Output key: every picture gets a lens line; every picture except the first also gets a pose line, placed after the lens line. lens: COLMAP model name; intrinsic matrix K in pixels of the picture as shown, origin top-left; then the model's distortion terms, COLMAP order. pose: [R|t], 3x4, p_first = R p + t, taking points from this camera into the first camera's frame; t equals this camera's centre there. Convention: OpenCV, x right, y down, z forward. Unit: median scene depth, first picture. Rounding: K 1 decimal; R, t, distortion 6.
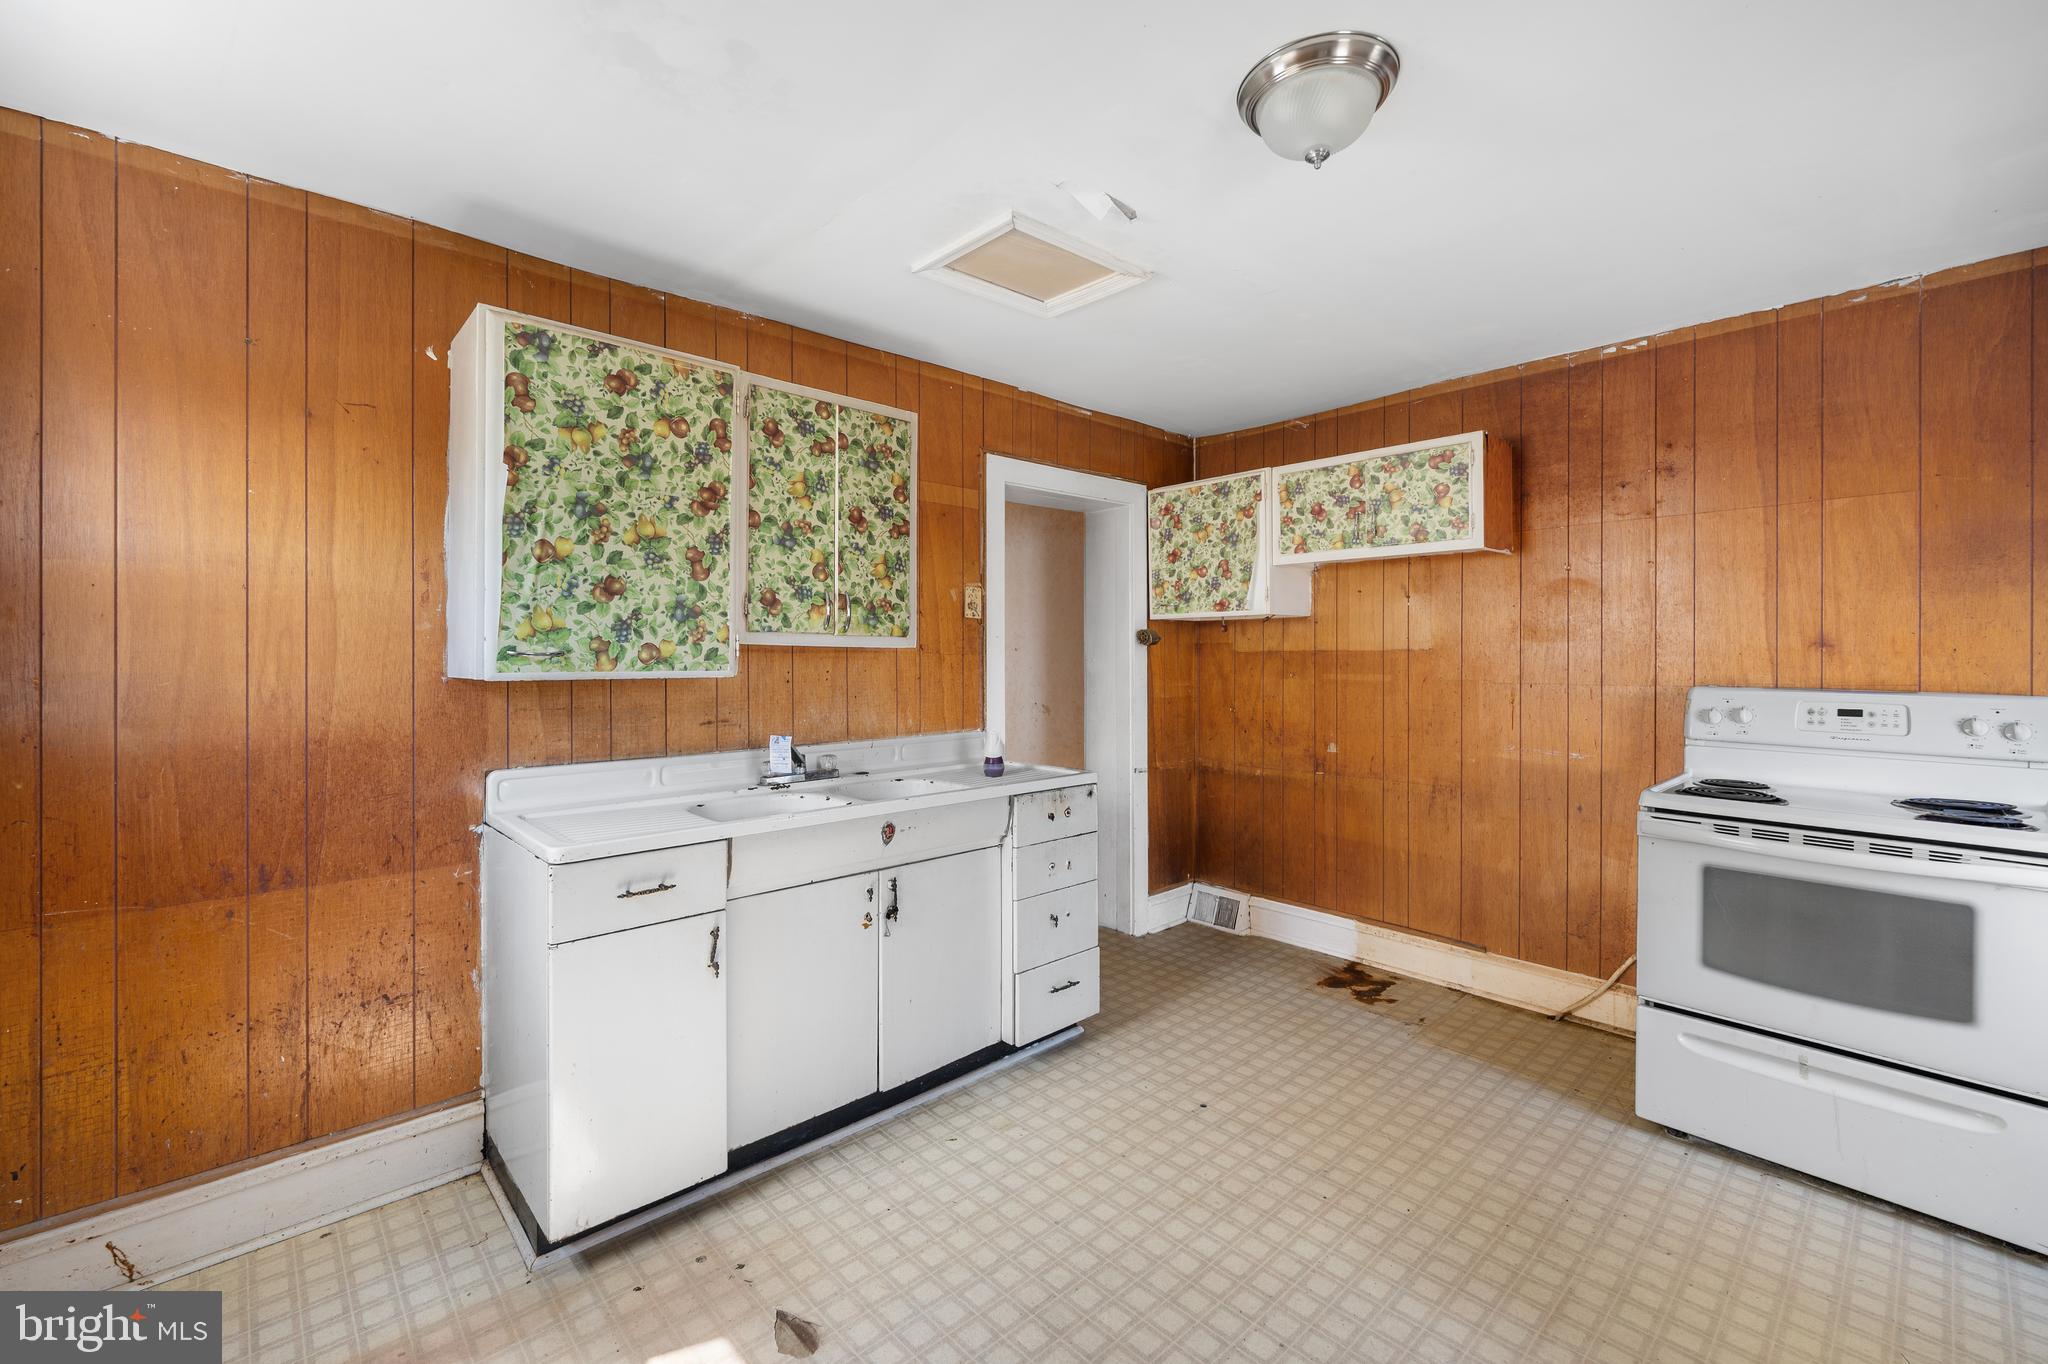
lens RADIAL K [[854.5, 0, 1014.1], [0, 854.5, 650.4], [0, 0, 1]] dist [-0.000396, -0.000773]
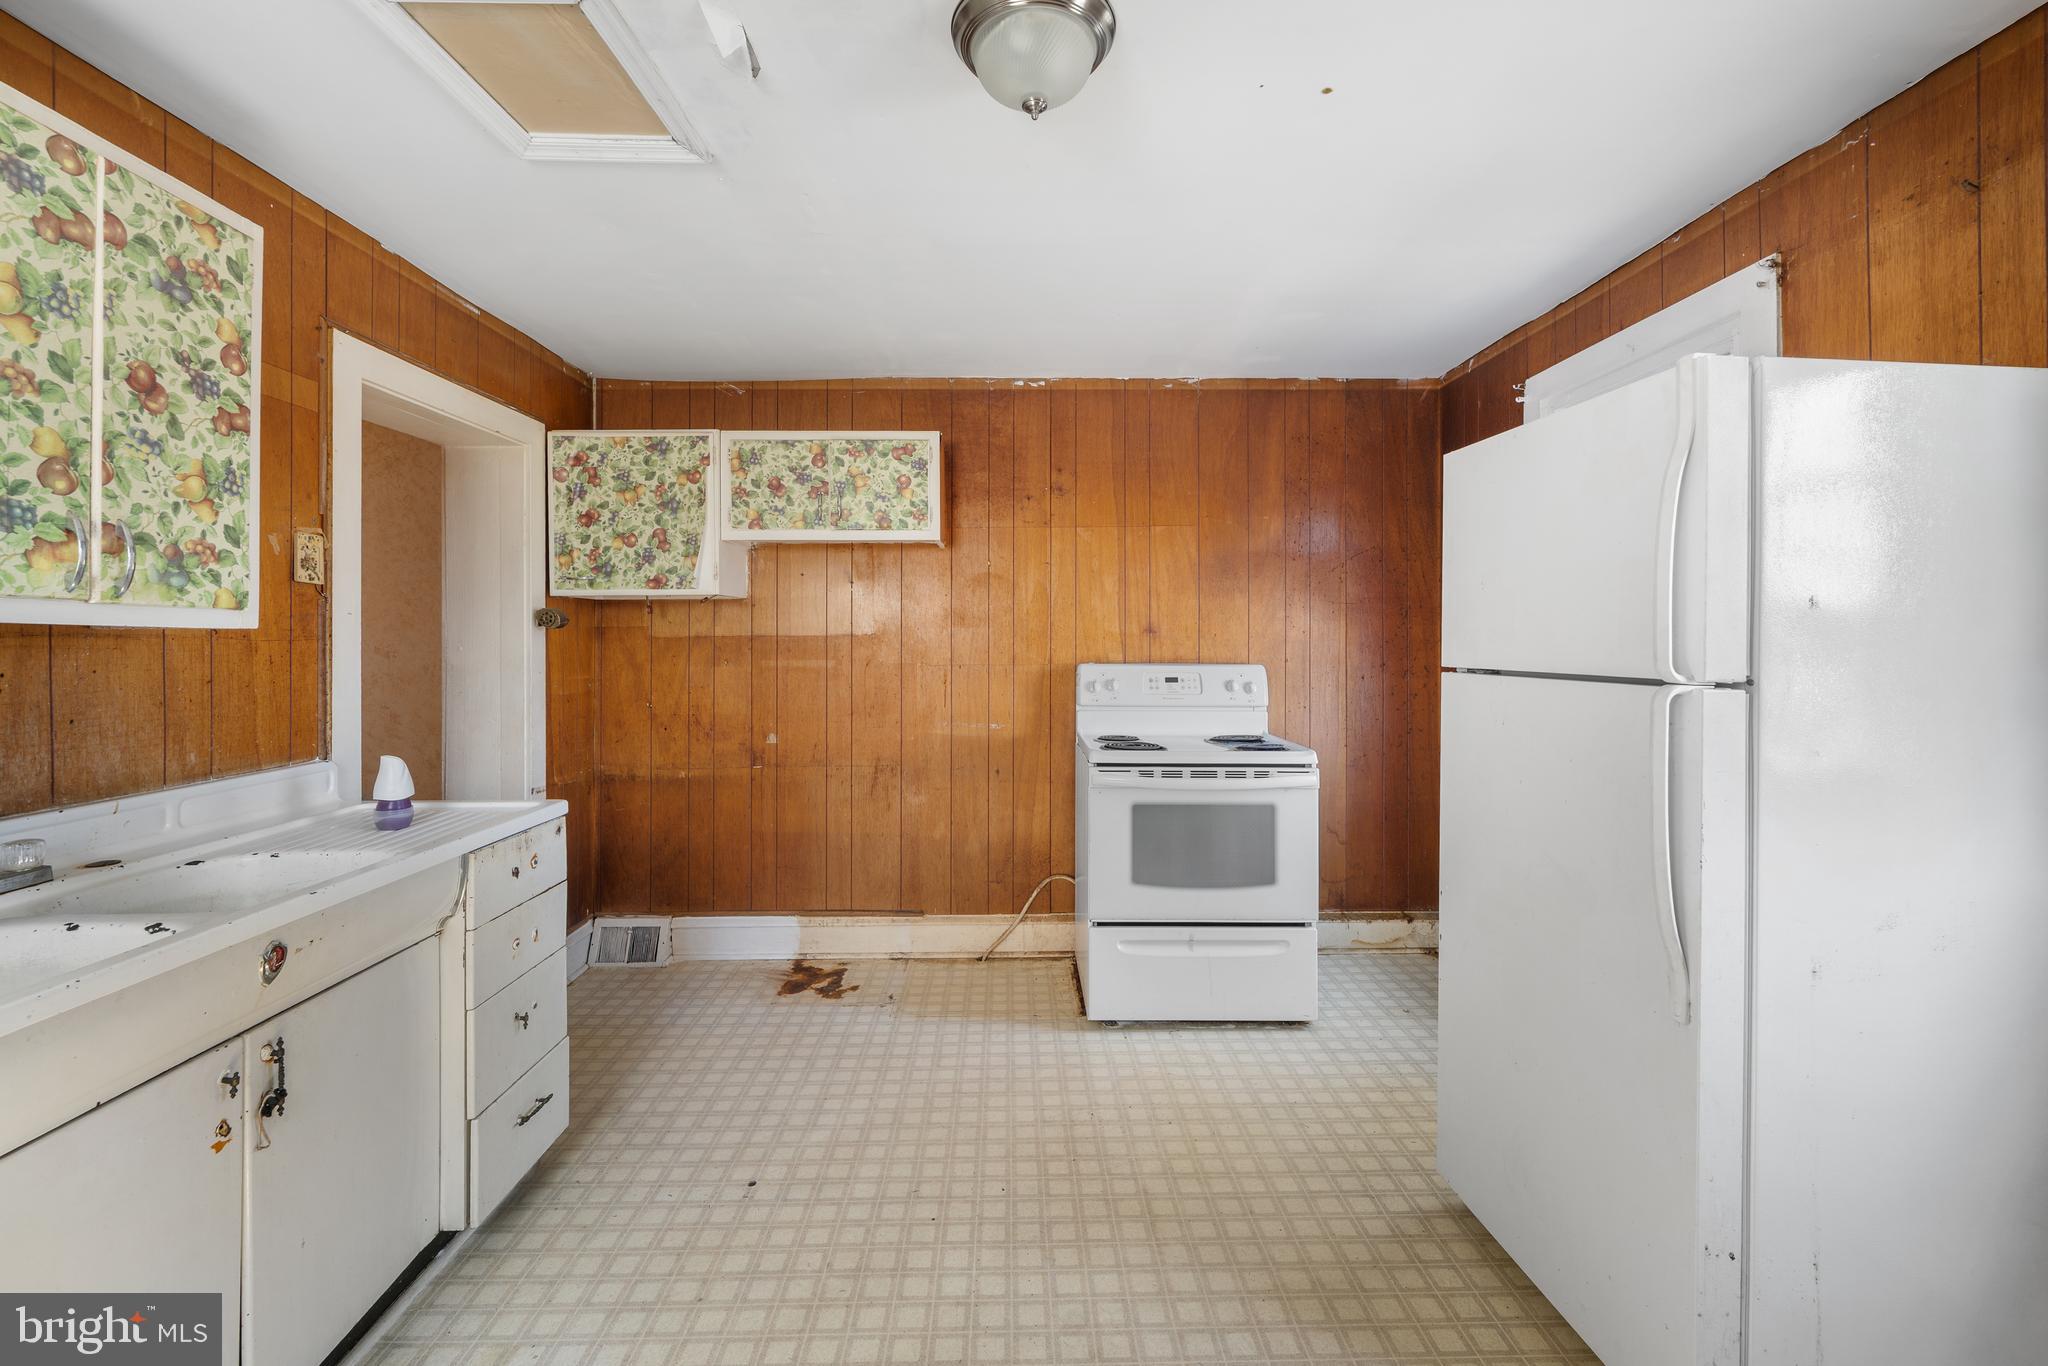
lens RADIAL K [[854.5, 0, 1019.4], [0, 854.5, 630.8], [0, 0, 1]] dist [-0.000396, -0.000773]
pose [[0.663215, 0.005052, 0.748411, -0.197468], [0.000273, 0.999976, -0.006992, 0.002220], [-0.748428, 0.004841, 0.663198, 0.218607]]
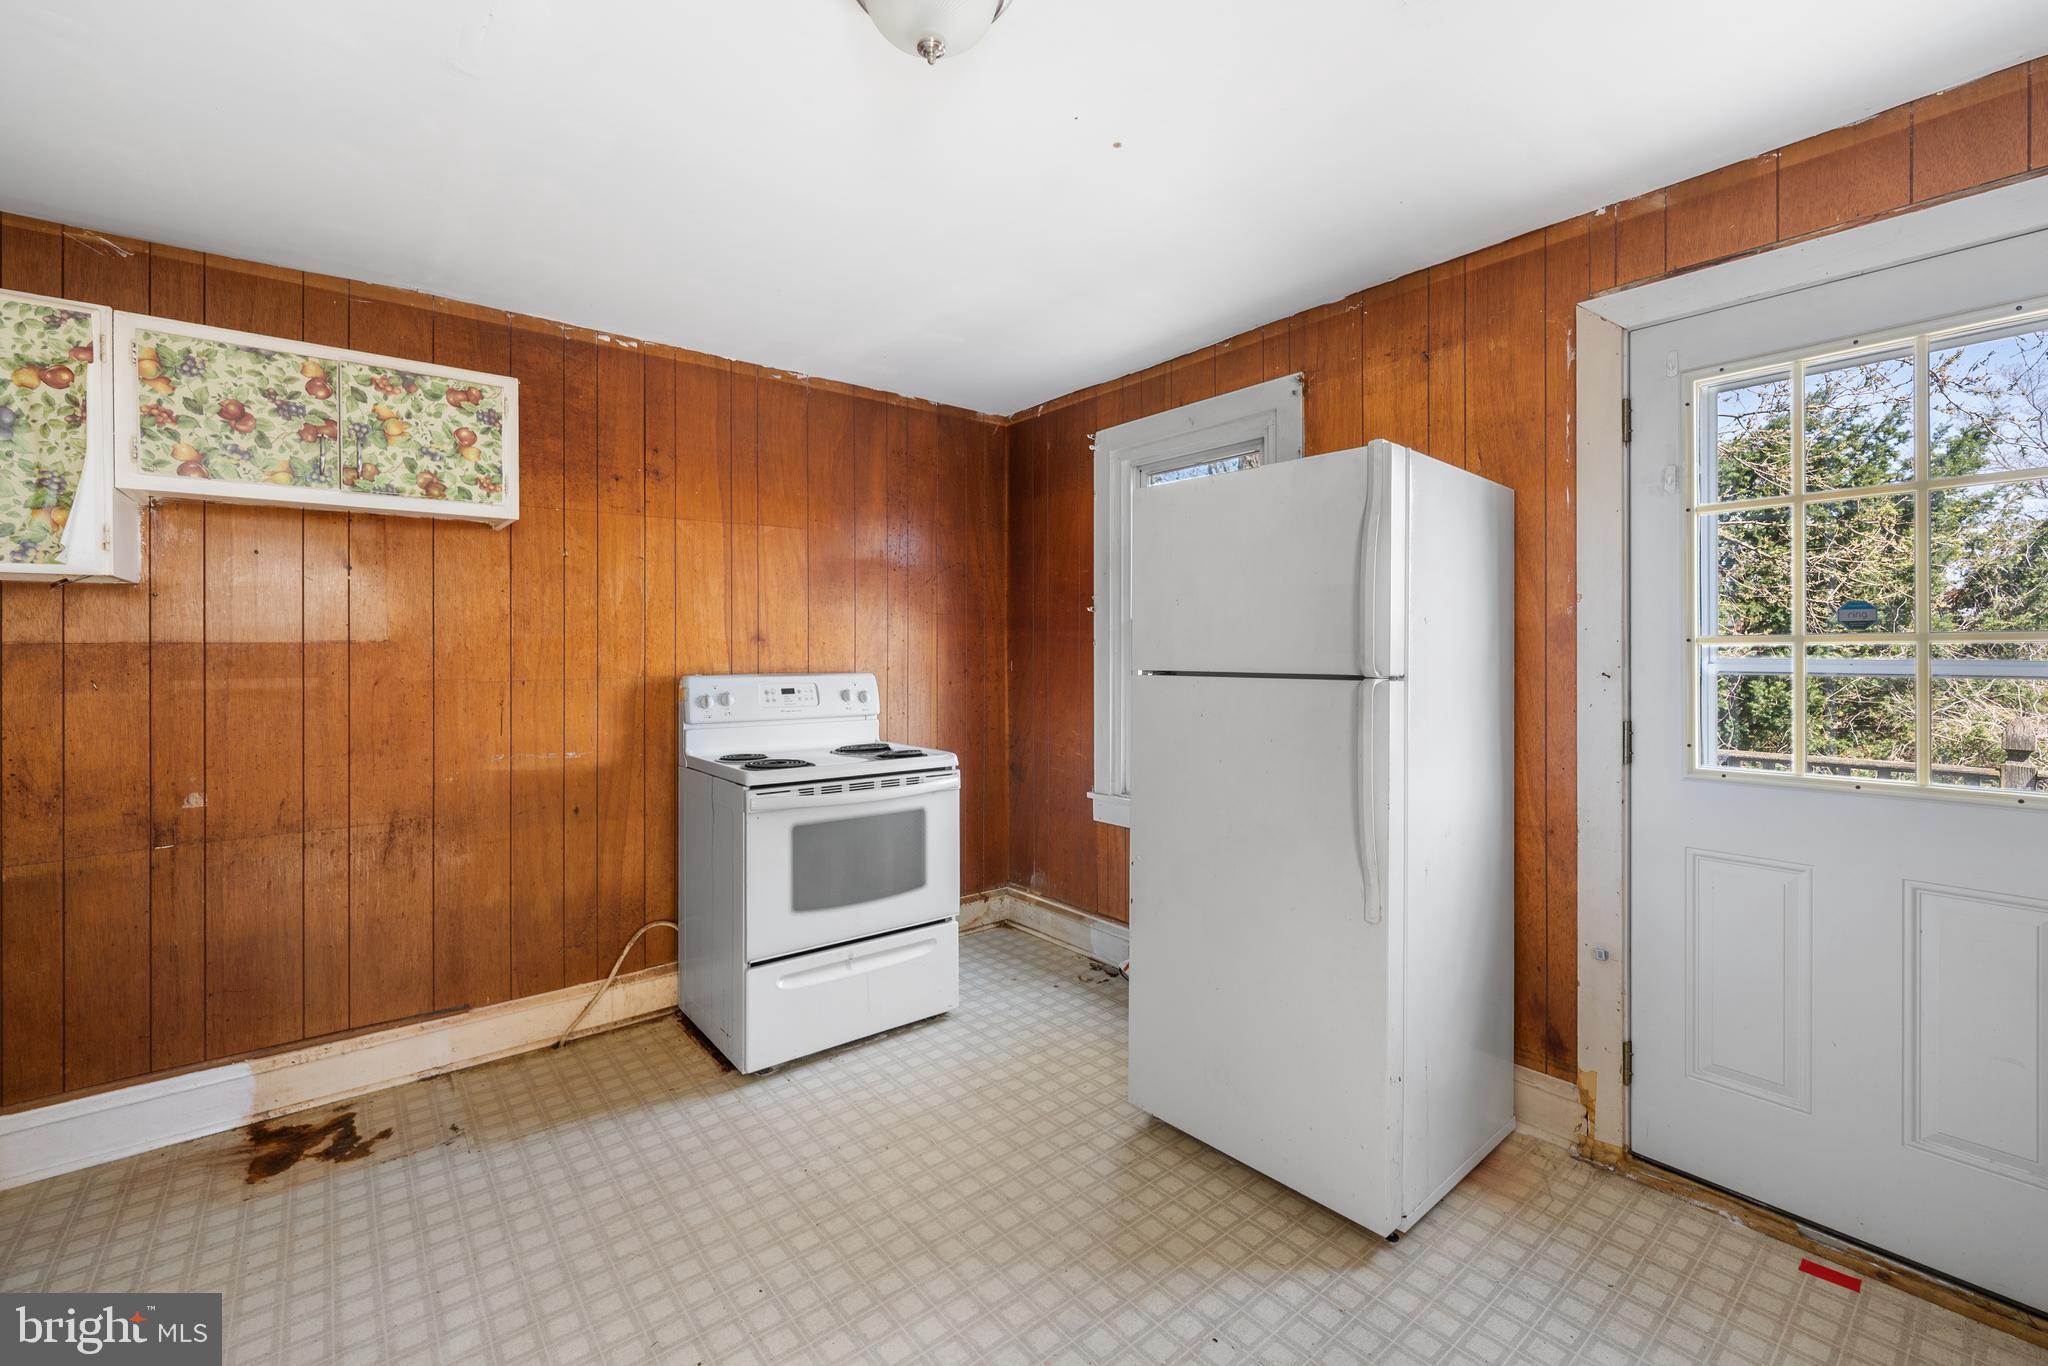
lens RADIAL K [[854.5, 0, 1018.2], [0, 854.5, 647.7], [0, 0, 1]] dist [-0.000396, -0.000773]
pose [[0.058730, -0.000546, 0.998274, -0.265467], [0.000413, 1.000000, 0.000522, 0.005169], [-0.998274, 0.000382, 0.058730, 0.481243]]
